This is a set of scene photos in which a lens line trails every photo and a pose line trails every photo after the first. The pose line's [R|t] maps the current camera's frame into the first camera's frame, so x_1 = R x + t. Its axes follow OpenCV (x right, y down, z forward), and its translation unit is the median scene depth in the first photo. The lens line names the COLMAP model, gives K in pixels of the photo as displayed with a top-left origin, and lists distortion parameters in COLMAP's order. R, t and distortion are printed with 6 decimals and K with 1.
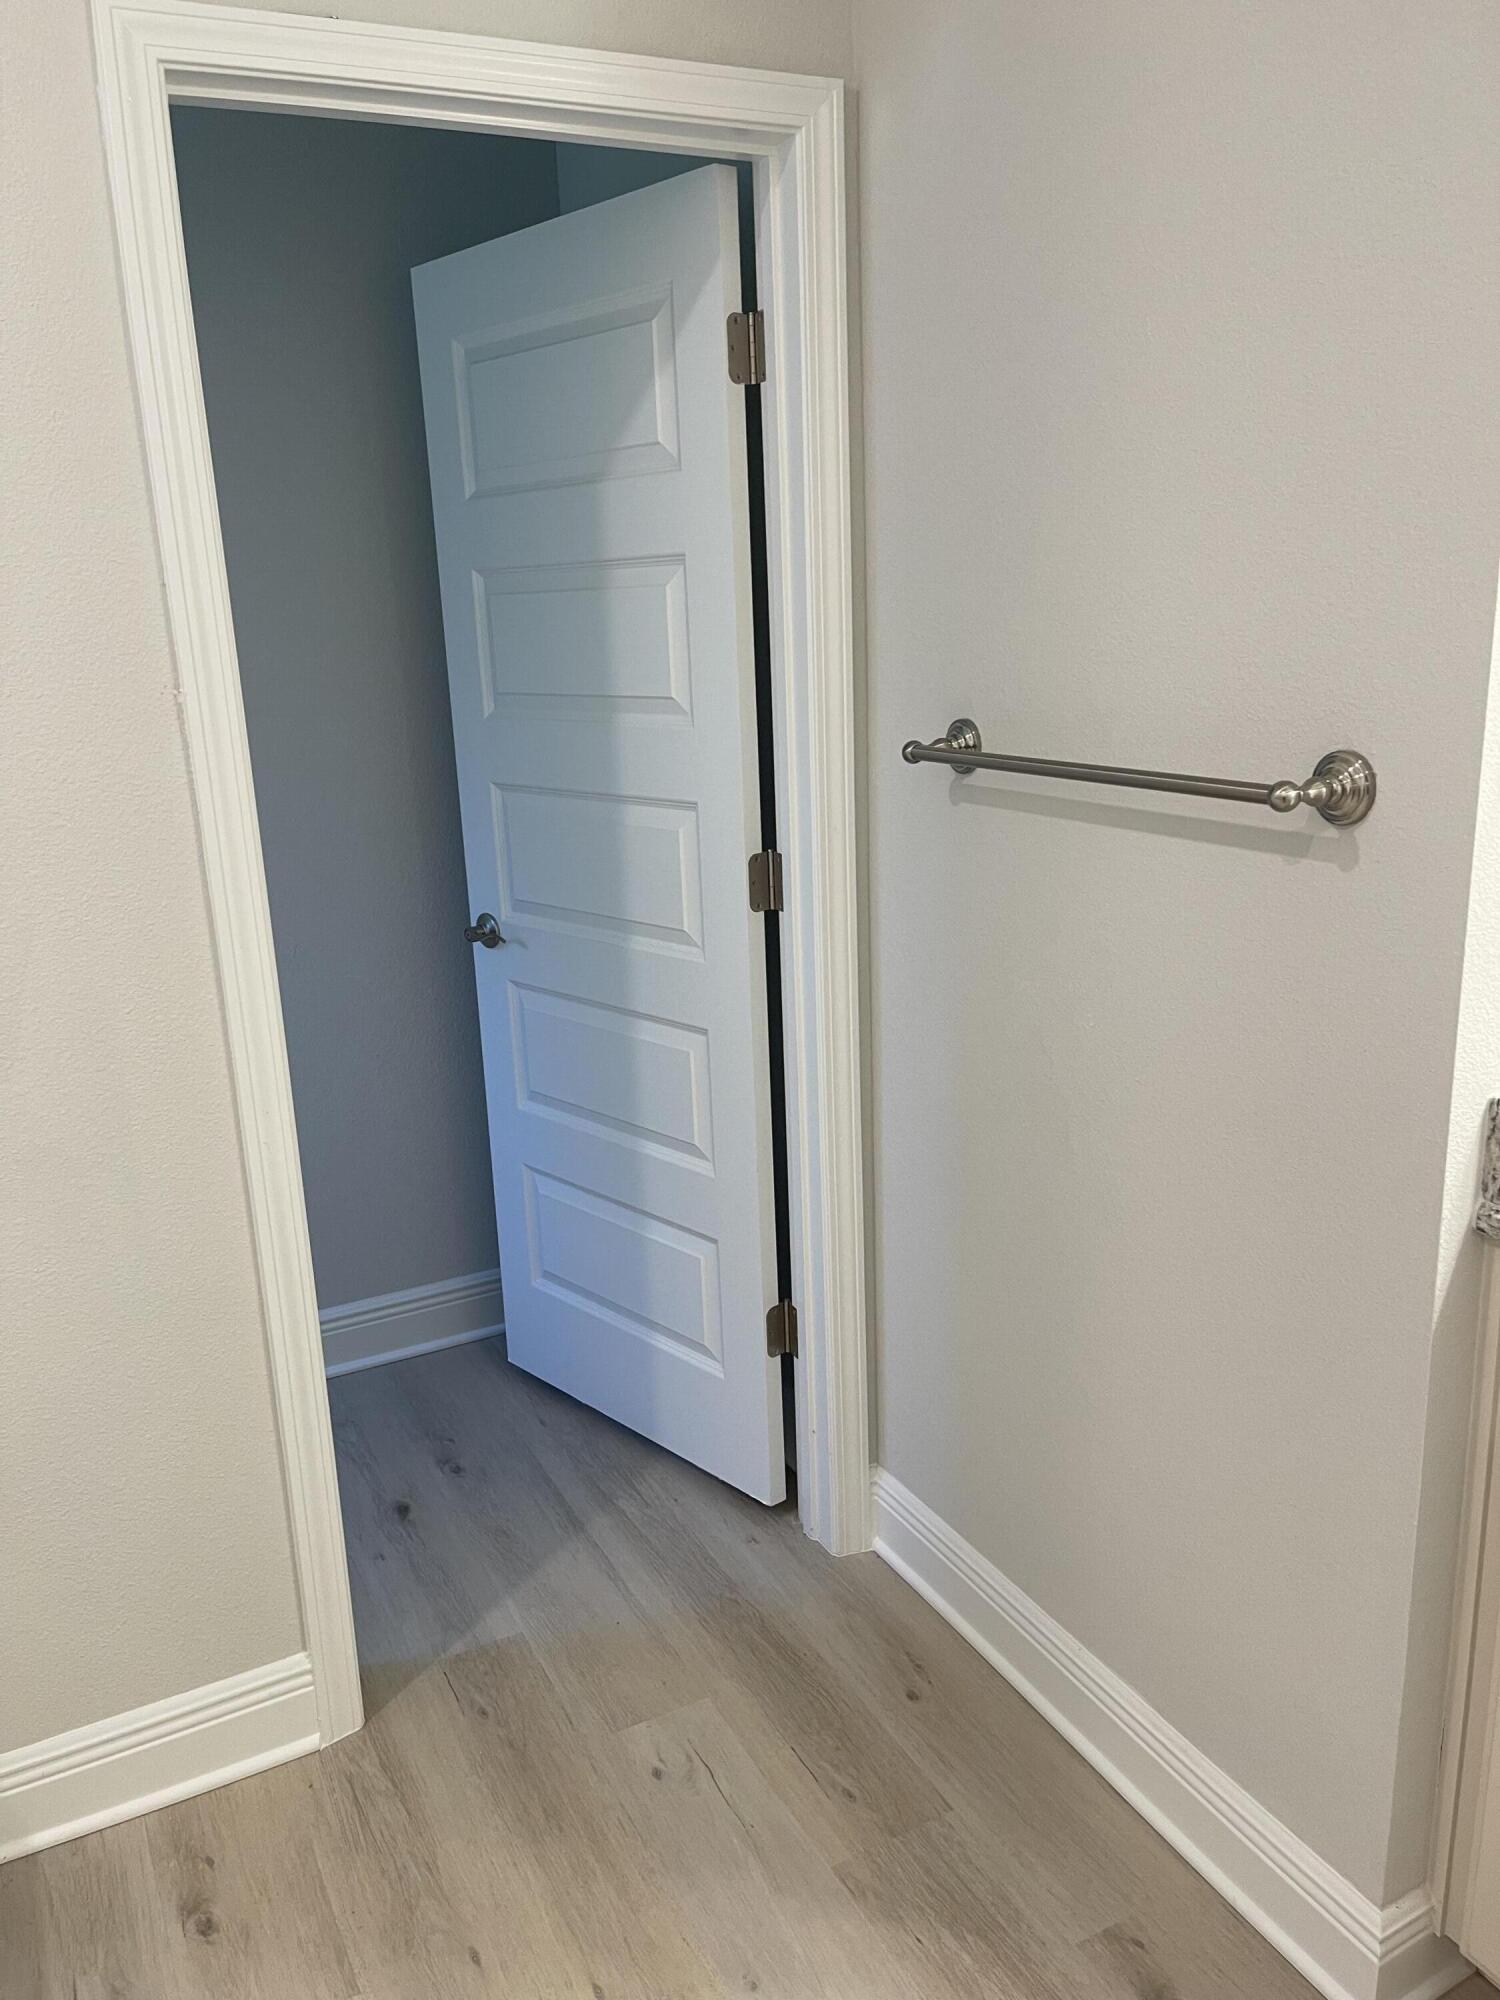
lens RADIAL K [[1507.6, 0, 746.8], [0, 1507.6, 999.3], [0, 0, 1]] dist [0.004386, -0.039039]
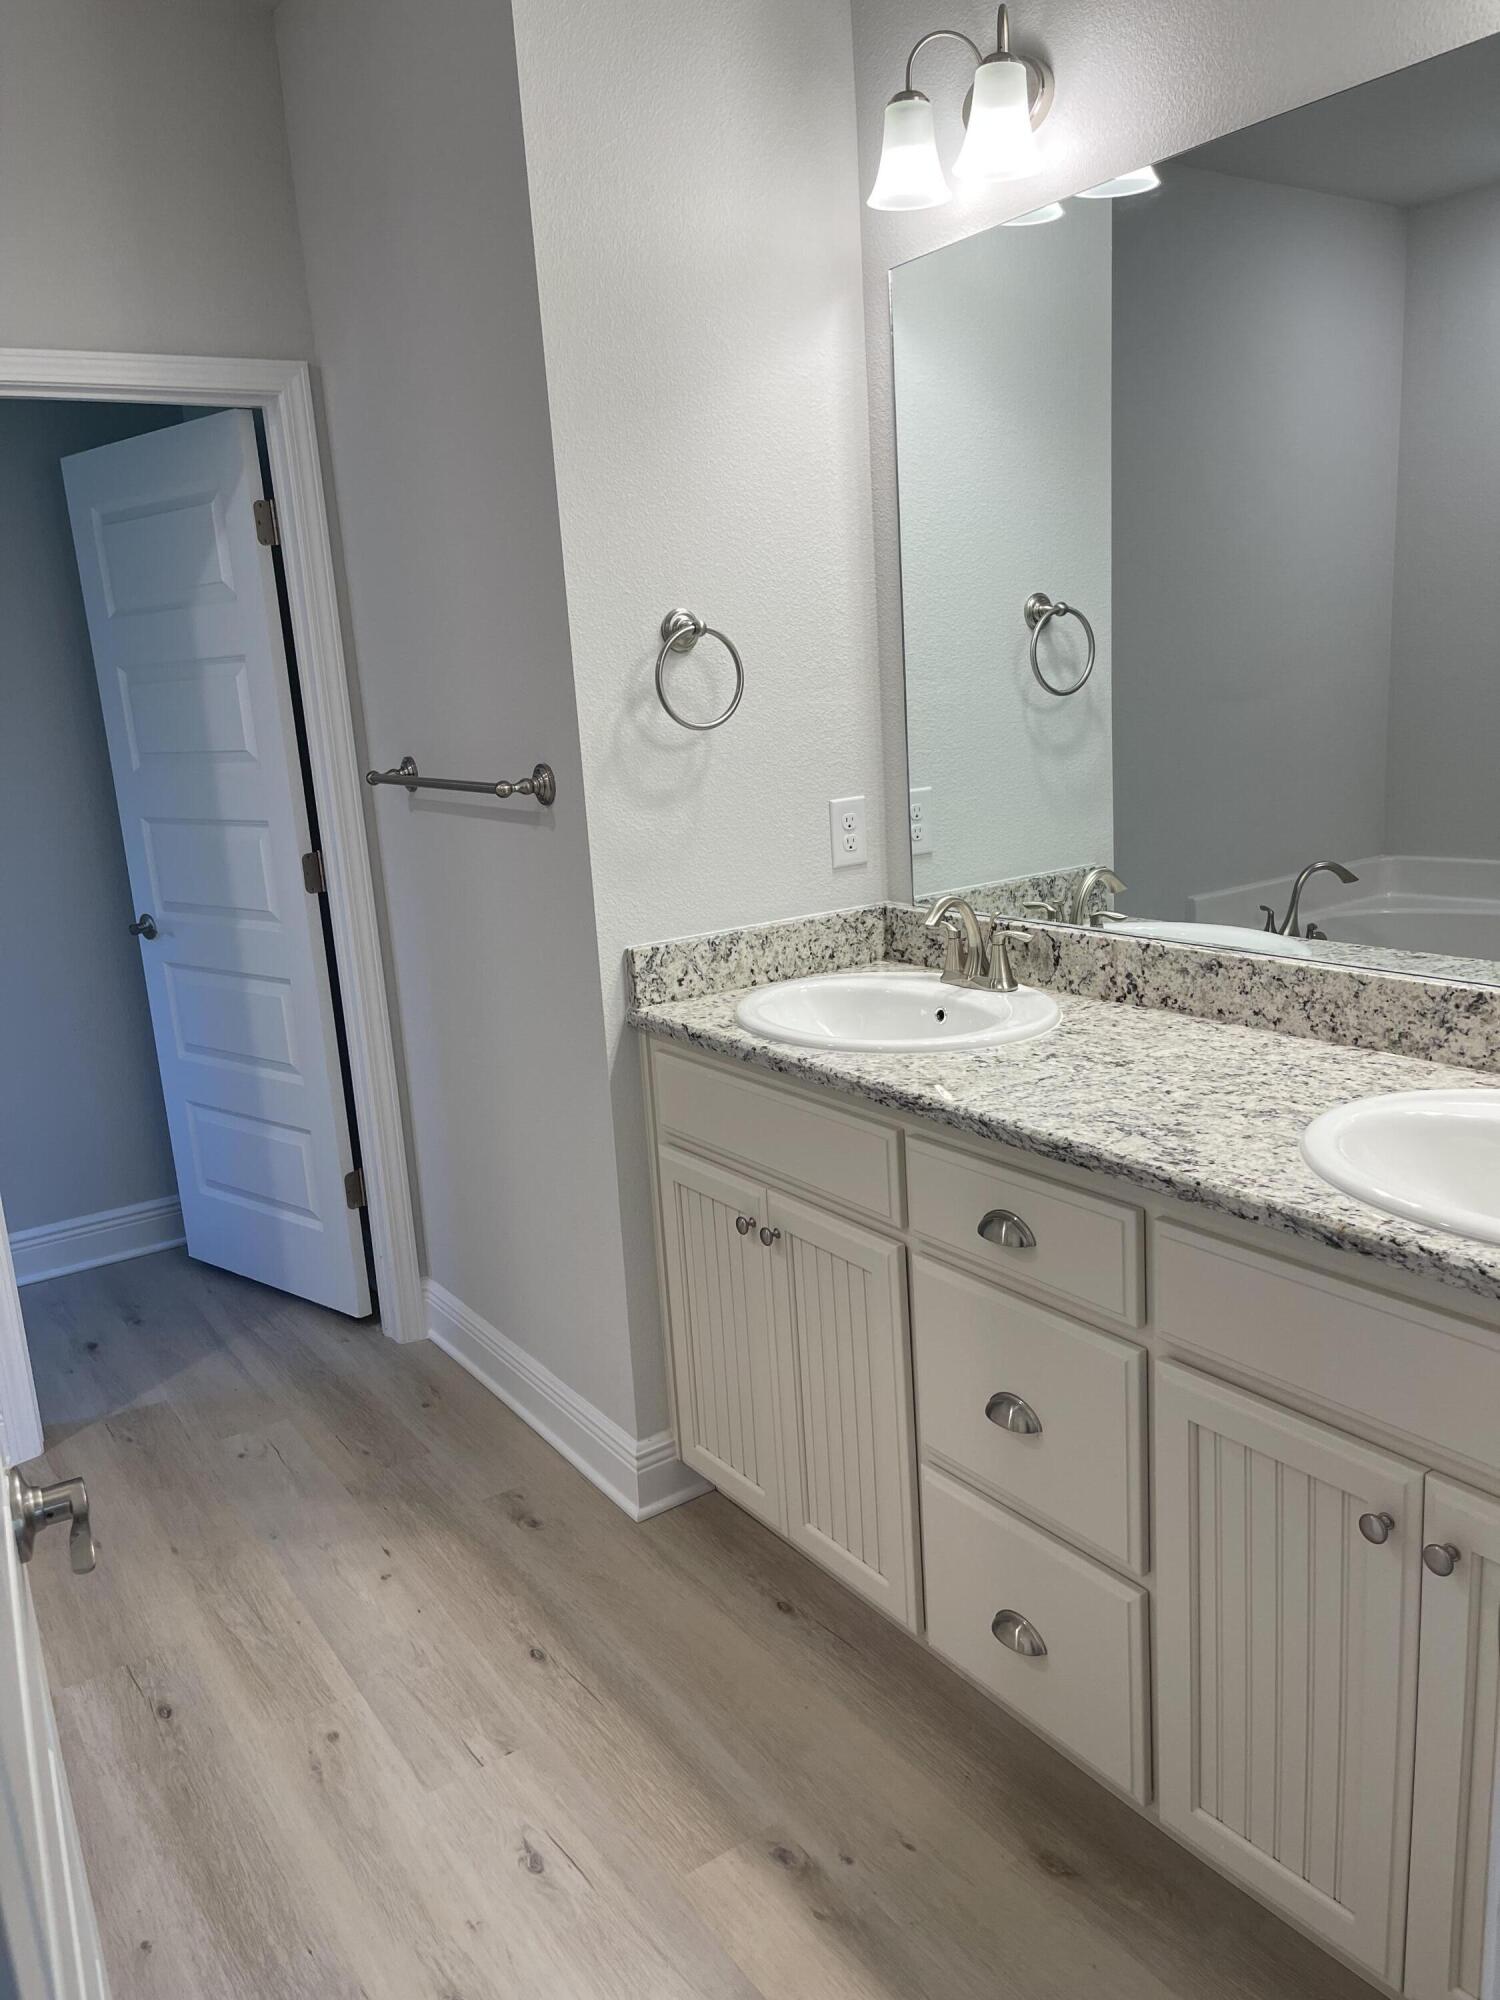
lens RADIAL K [[1507.6, 0, 756.5], [0, 1507.6, 1000.3], [0, 0, 1]] dist [0.004386, -0.039039]
pose [[0.992407, -0.050327, 0.112233, 0.256921], [0.054629, 0.997872, -0.035588, 0.117224], [-0.110204, 0.041449, 0.993044, -0.484166]]
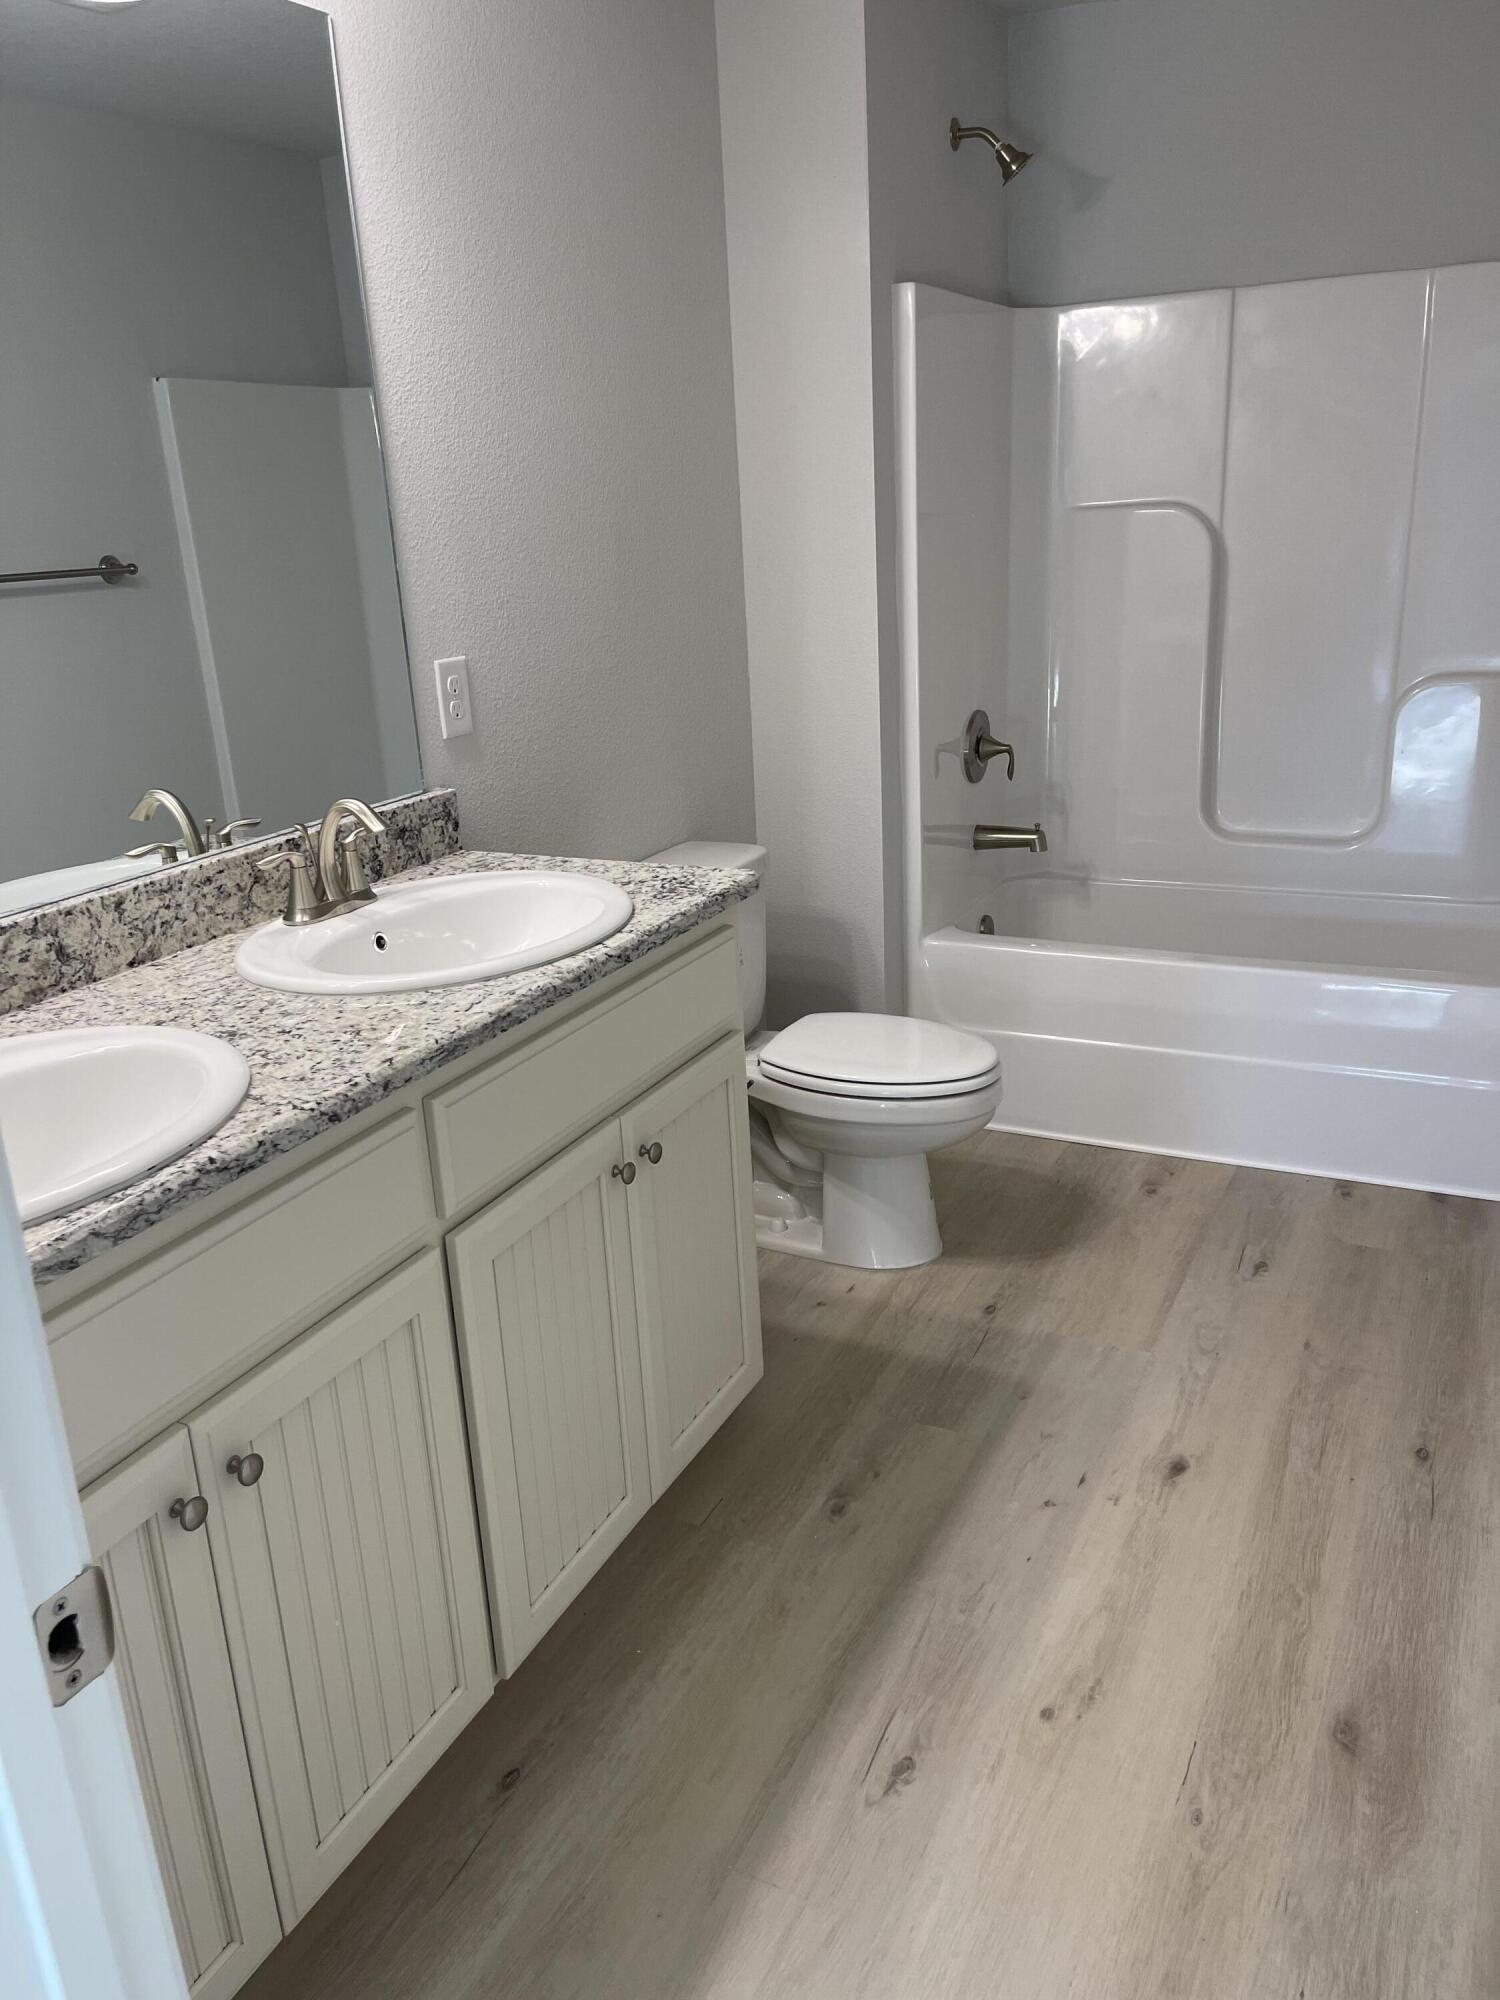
lens RADIAL K [[1507.6, 0, 748.7], [0, 1507.6, 995.9], [0, 0, 1]] dist [0.004386, -0.039039]
pose [[-0.573910, -0.128094, 0.808838, -0.505139], [0.330967, 0.867152, 0.372166, -0.213075], [-0.749058, 0.481289, -0.455272, 1.115896]]
